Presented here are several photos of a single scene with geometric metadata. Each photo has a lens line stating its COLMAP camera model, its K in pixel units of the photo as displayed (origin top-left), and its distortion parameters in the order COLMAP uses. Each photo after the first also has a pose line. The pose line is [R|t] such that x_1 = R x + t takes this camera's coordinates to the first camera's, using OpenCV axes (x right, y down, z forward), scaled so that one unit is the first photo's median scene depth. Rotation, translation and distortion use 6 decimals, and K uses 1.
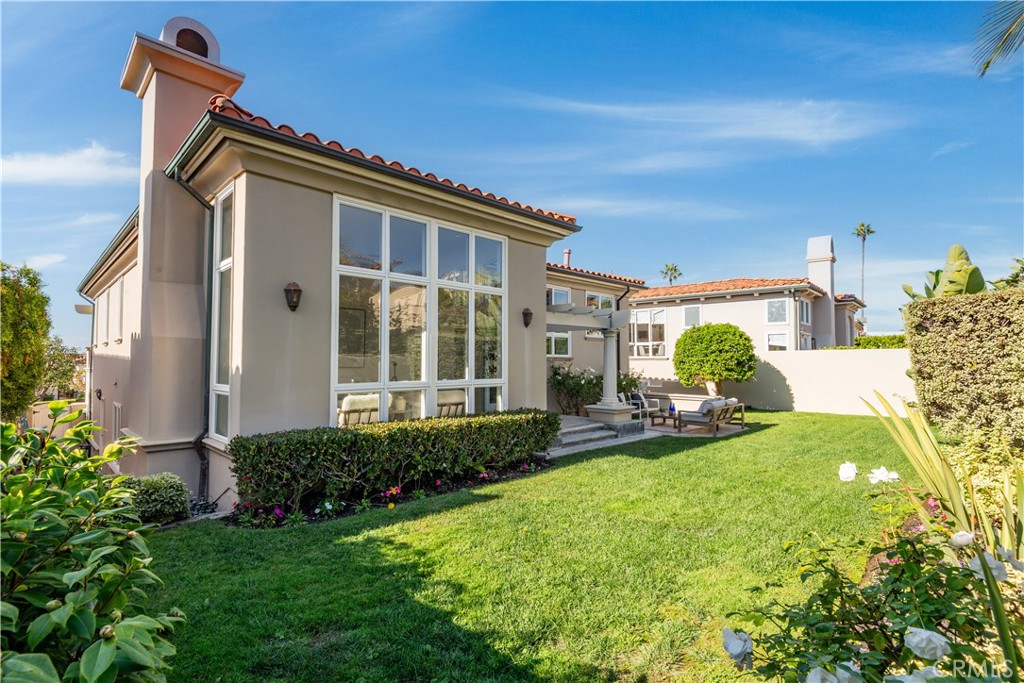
lens RADIAL K [[491.6, 0, 512.0], [0, 491.6, 341.5], [0, 0, 1]] dist [0.035676, -0.033191]
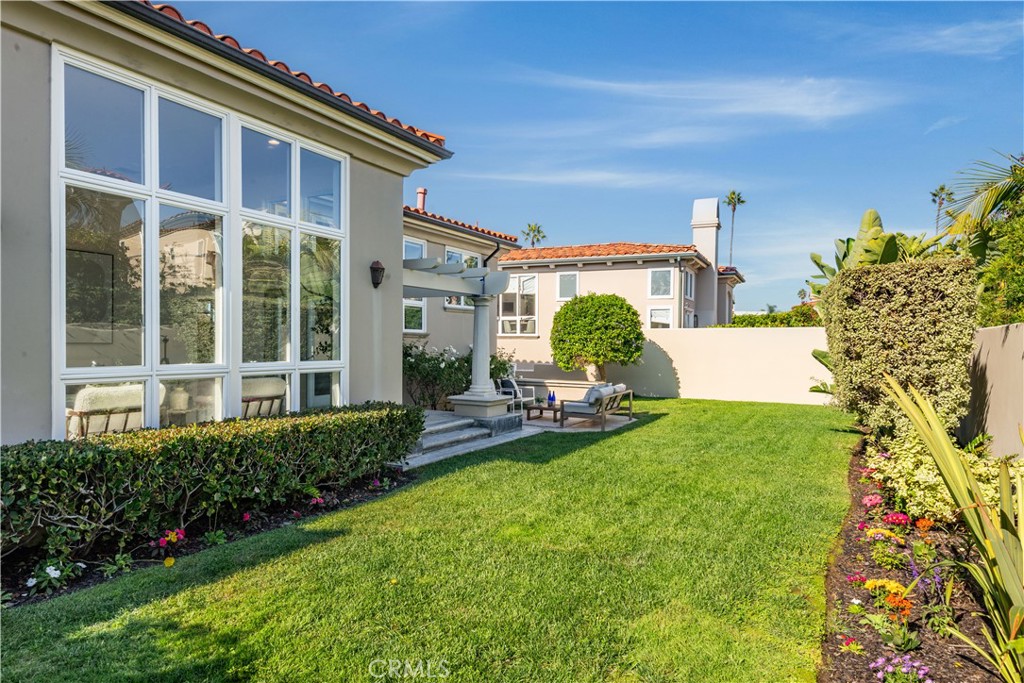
lens RADIAL K [[614.8, 0, 510.4], [0, 614.8, 351.5], [0, 0, 1]] dist [0.032766, -0.029663]
pose [[0.960112, 0.003175, 0.279596, -0.021525], [-0.019311, 0.998301, 0.054977, 0.006382], [-0.278947, -0.058184, 0.958542, 0.060750]]
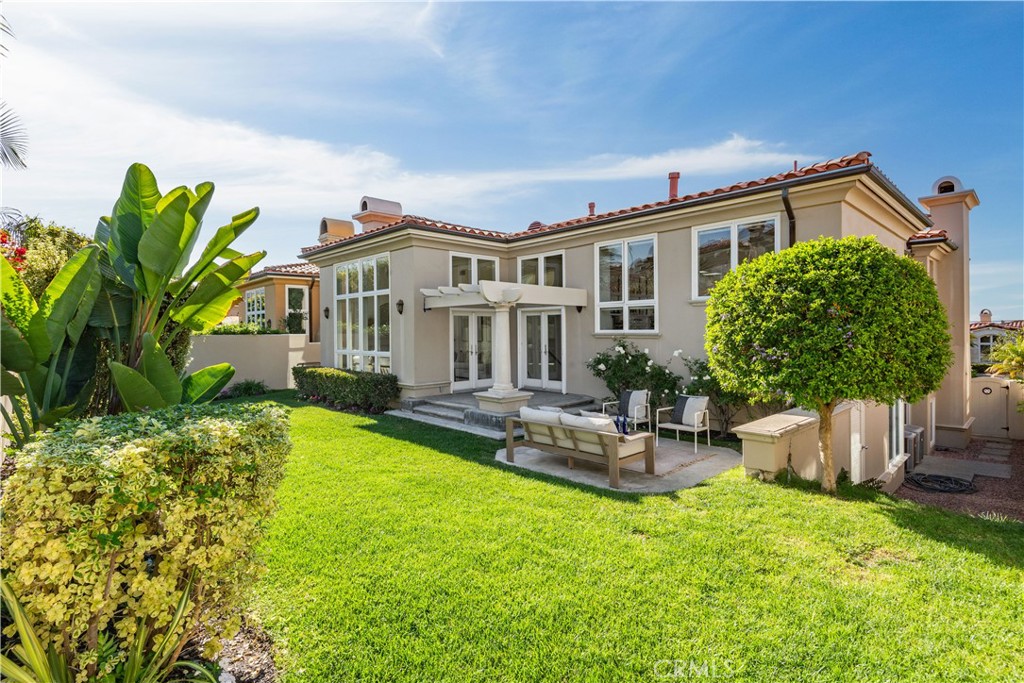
lens RADIAL K [[491.6, 0, 512.0], [0, 491.6, 341.5], [0, 0, 1]] dist [0.035676, -0.033191]
pose [[-0.017030, 0.019652, -0.999662, 0.918699], [0.049523, 0.998596, 0.018788, 0.022971], [0.998628, -0.049186, -0.017979, 0.900197]]
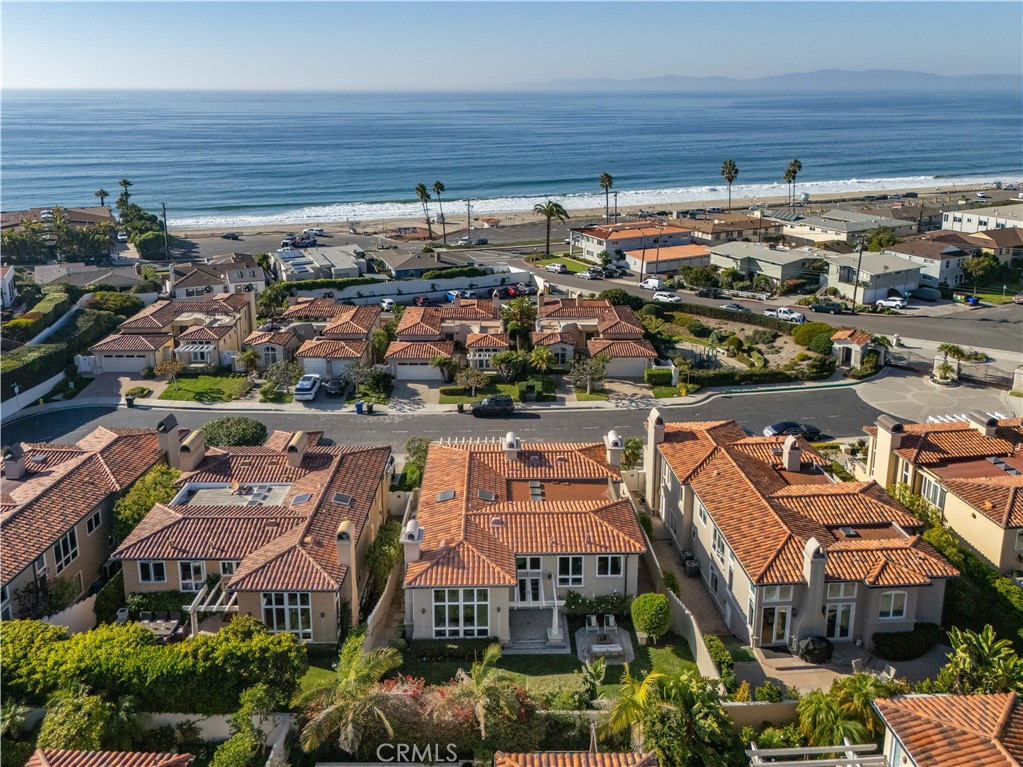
lens RADIAL K [[733.1, 0, 513.9], [0, 733.1, 328.6], [0, 0, 1]] dist [0.062222, -0.052953]
pose [[0.717333, 0.156030, -0.679034, 2.011161], [0.041878, 0.963184, 0.265563, -2.011261], [0.695471, -0.218934, 0.684389, -1.156154]]
